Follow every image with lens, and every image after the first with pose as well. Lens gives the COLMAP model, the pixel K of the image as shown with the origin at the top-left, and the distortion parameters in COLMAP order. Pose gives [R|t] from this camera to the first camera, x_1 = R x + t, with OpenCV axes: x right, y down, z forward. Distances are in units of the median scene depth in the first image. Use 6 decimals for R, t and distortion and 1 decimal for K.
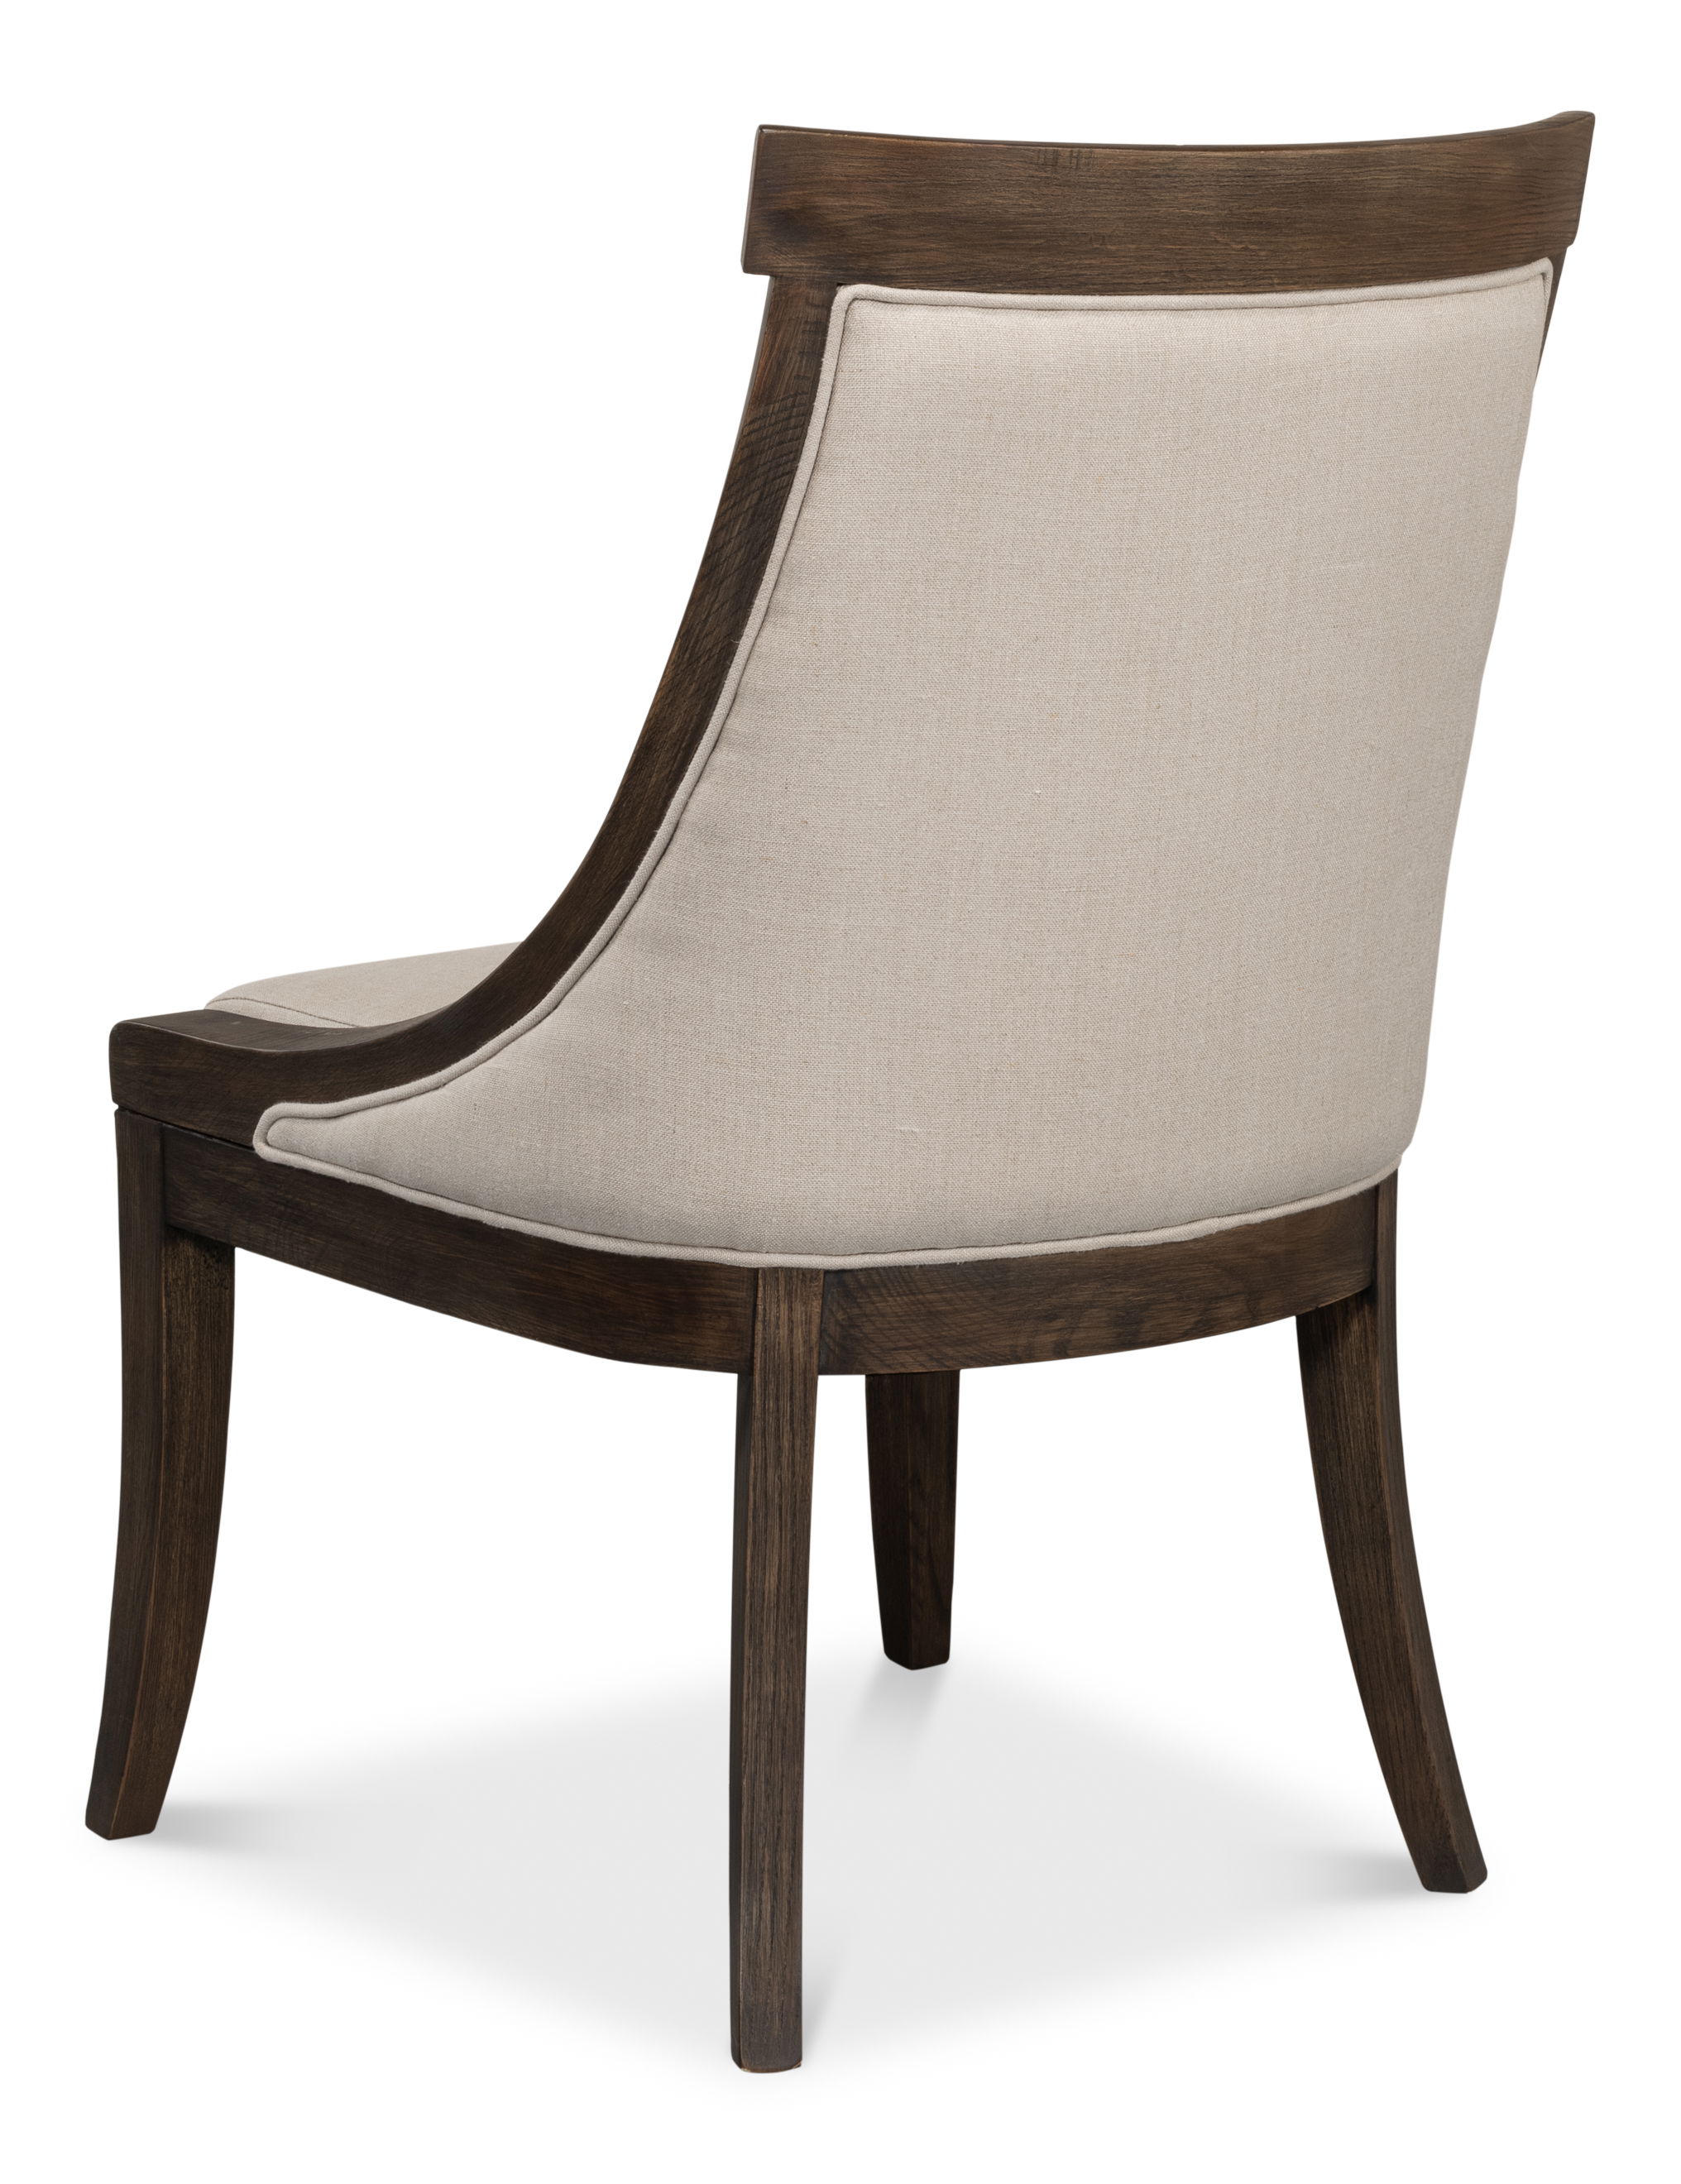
lens RADIAL K [[3498.6, 0, 840.5], [0, 3498.6, 1092.0], [0, 0, 1]] dist [-0.018769, -0.187680]
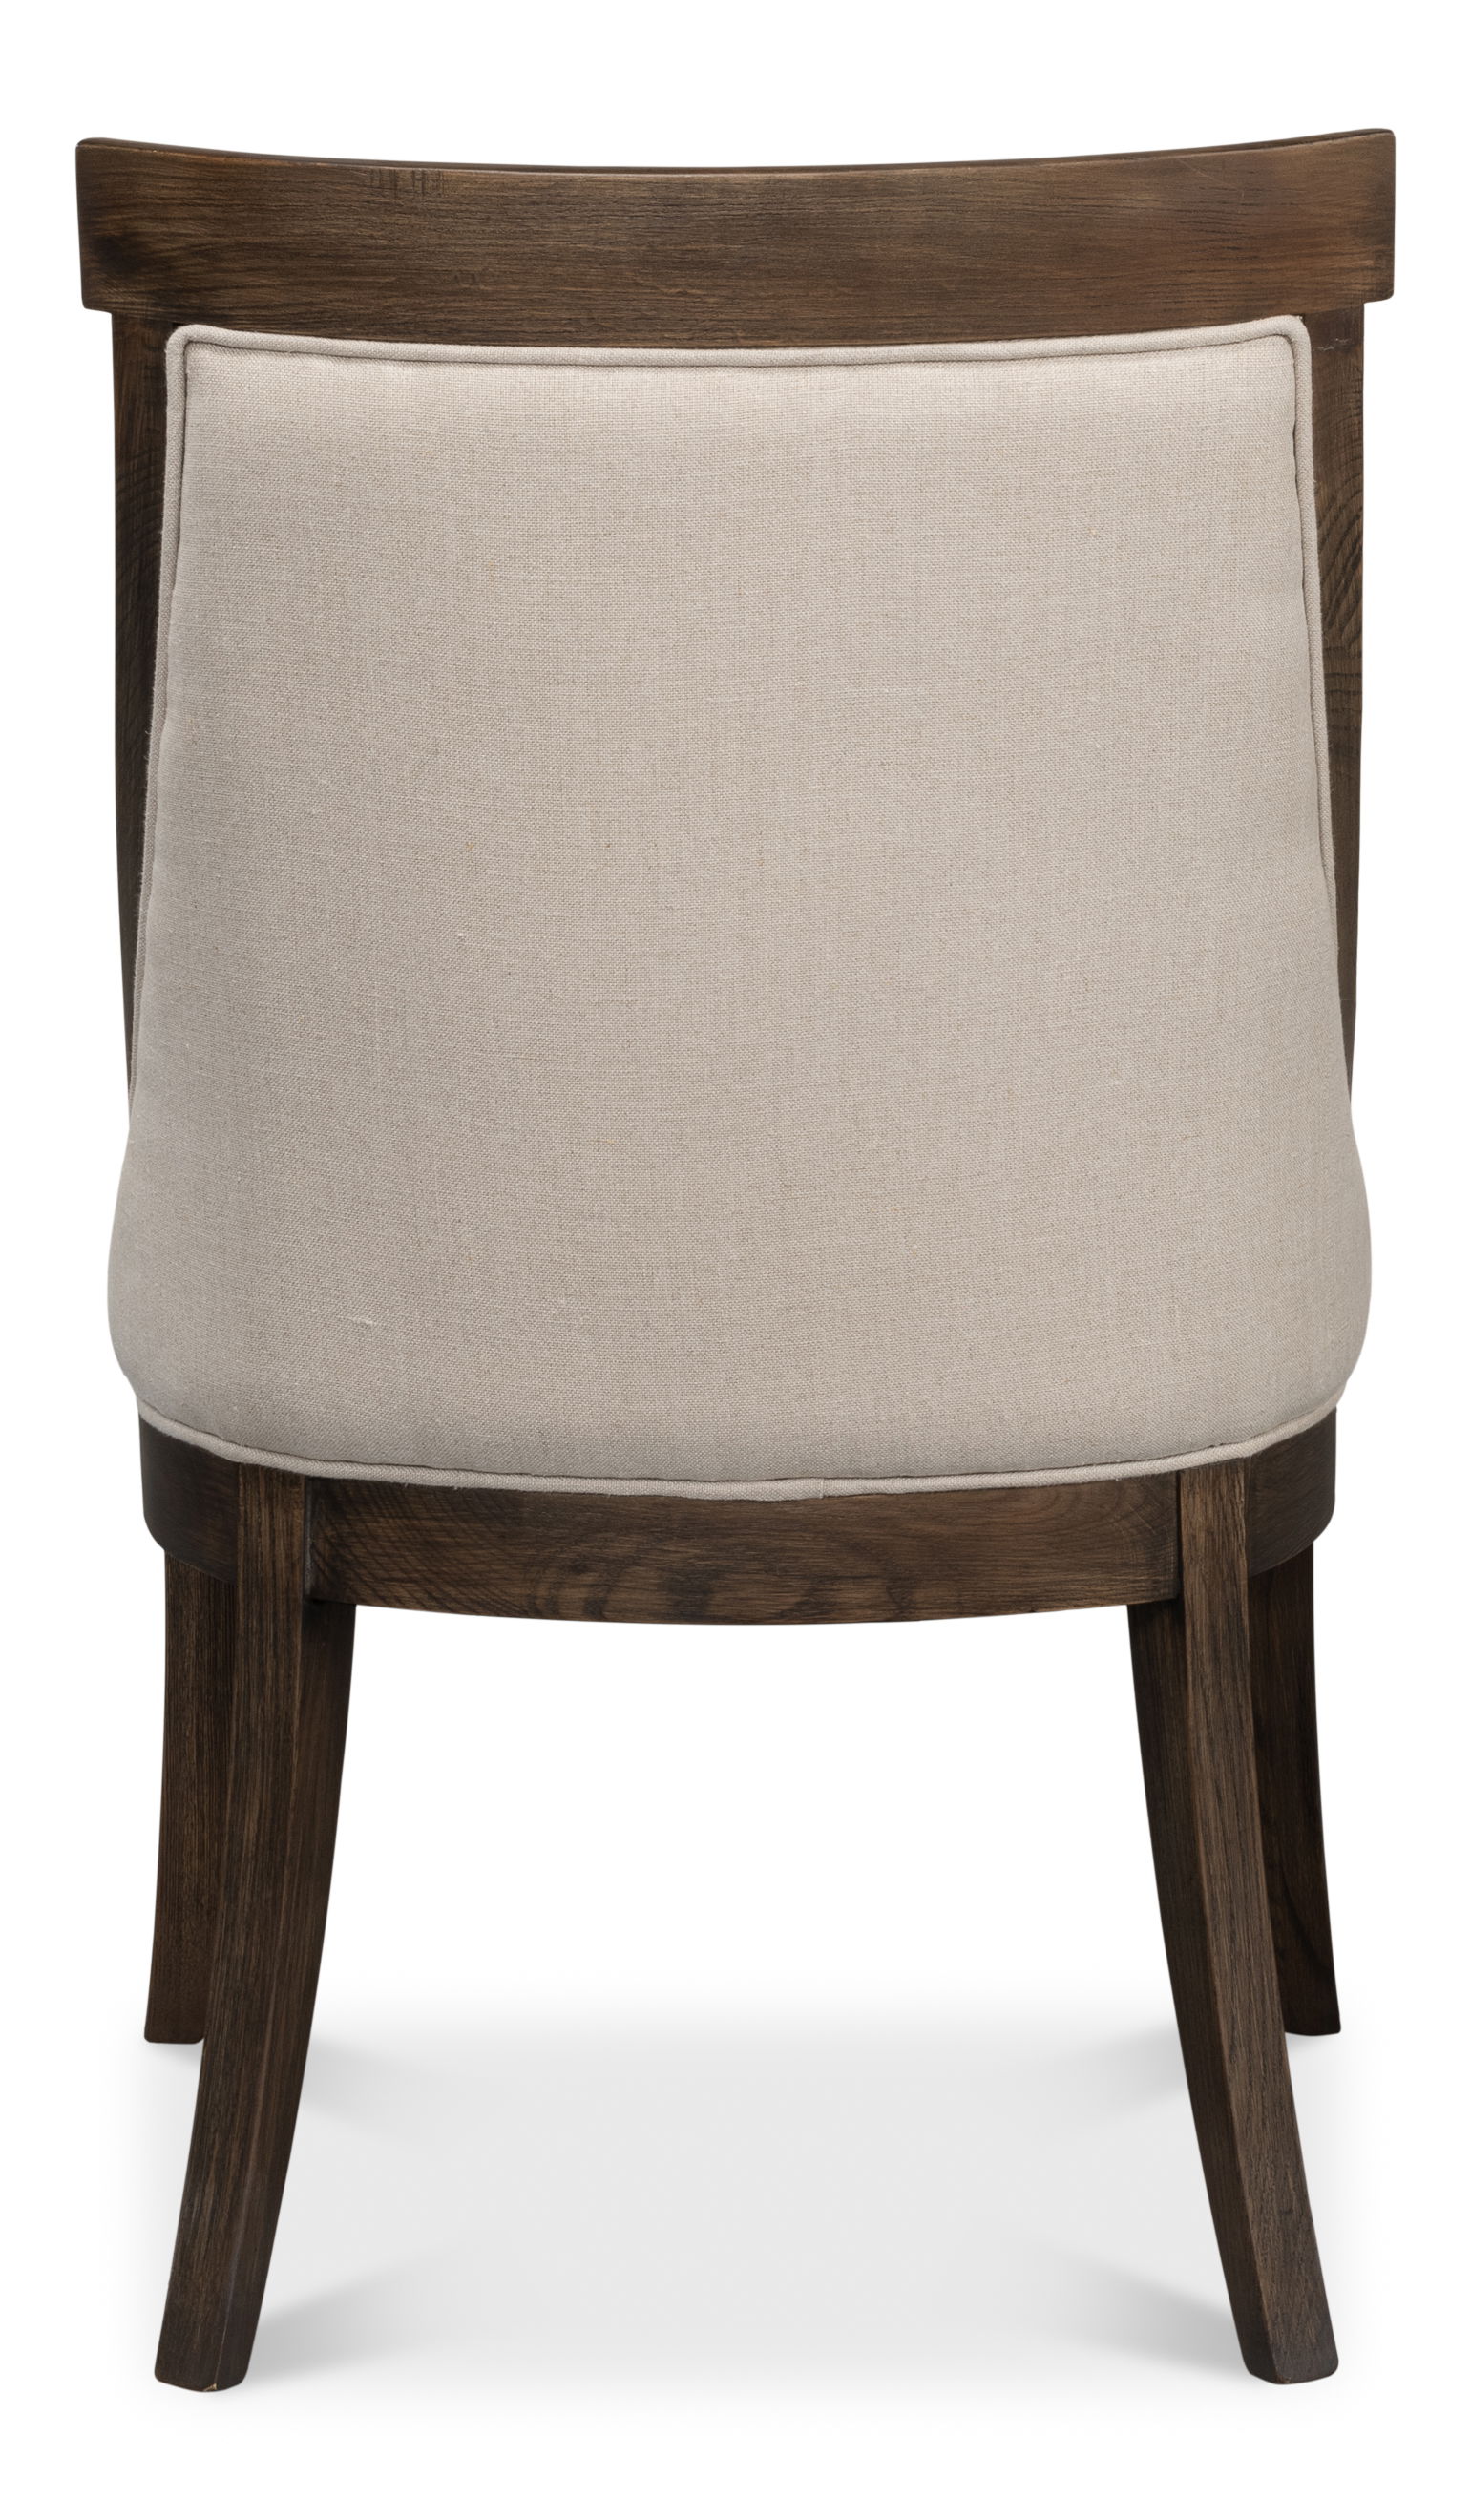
lens RADIAL K [[4117.9, 0, 735.5], [0, 4117.9, 1260.0], [0, 0, 1]] dist [-0.042761, 0.124308]
pose [[0.922331, 0.109496, -0.370561, 0.491358], [-0.111726, 0.993618, 0.015514, -0.030802], [0.369895, 0.027092, 0.928679, 0.108448]]
